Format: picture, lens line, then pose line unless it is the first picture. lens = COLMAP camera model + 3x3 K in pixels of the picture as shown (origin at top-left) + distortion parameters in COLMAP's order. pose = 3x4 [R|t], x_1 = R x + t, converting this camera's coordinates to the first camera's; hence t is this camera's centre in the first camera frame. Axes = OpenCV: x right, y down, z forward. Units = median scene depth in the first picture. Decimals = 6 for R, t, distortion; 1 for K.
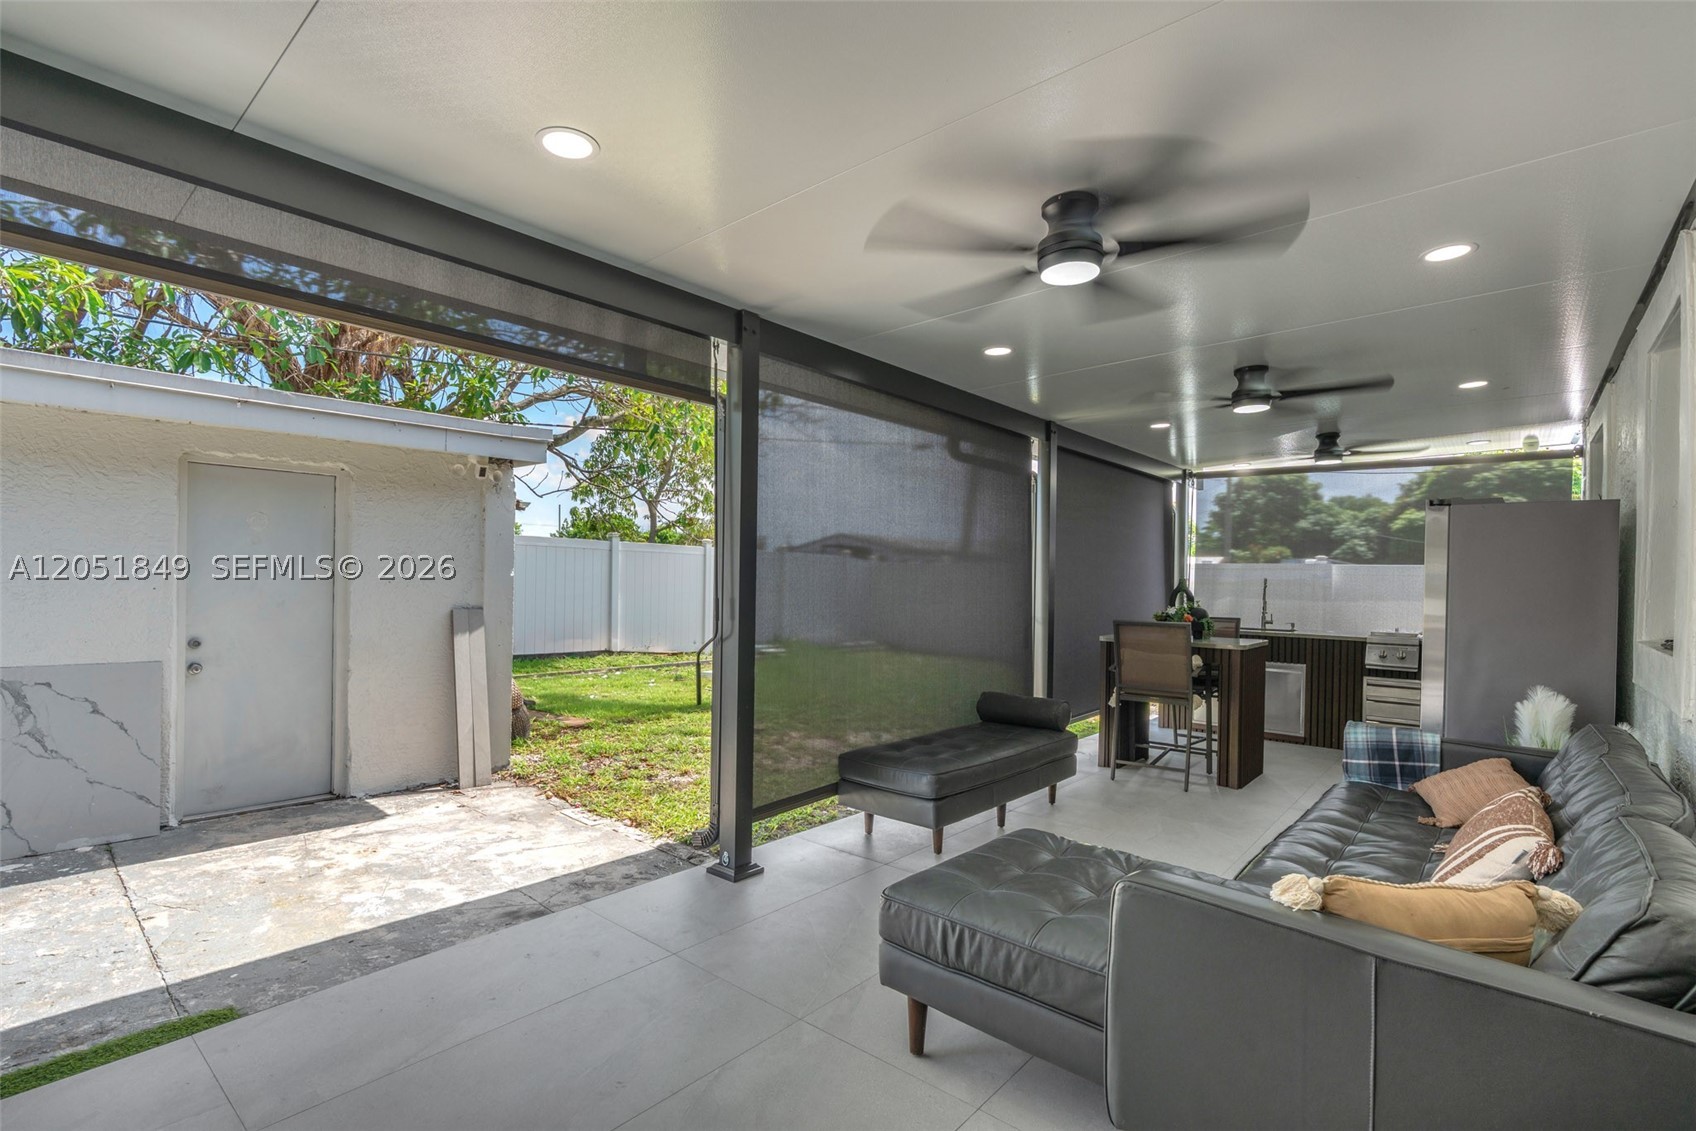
lens RADIAL K [[777.2, 0, 848.0], [0, 777.2, 565.5], [0, 0, 1]] dist [-0.008324, 0.001463]
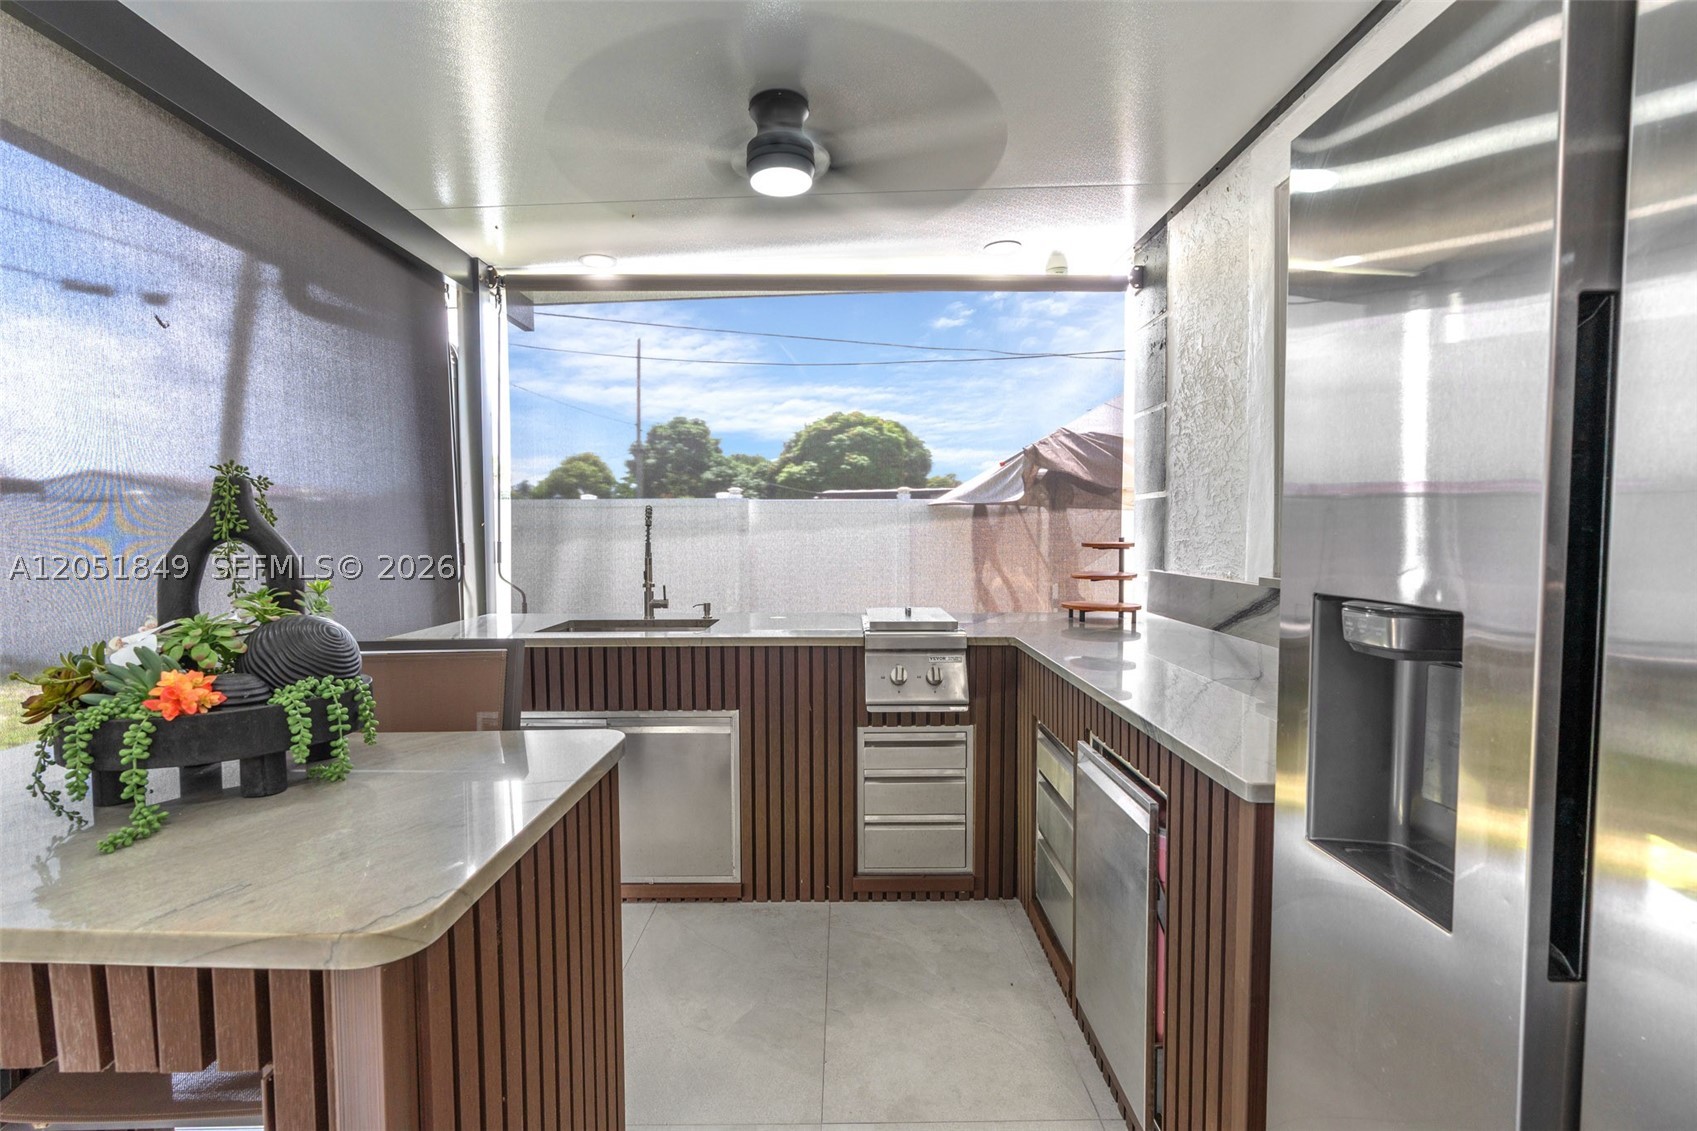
lens RADIAL K [[785.3, 0, 848.5], [0, 785.3, 565.5], [0, 0, 1]] dist [-0.003482, -0.000407]
pose [[0.760001, -0.055787, 0.647523, 0.107847], [0.017267, 0.997691, 0.065690, 0.007352], [-0.649692, -0.038744, 0.759209, 0.189519]]
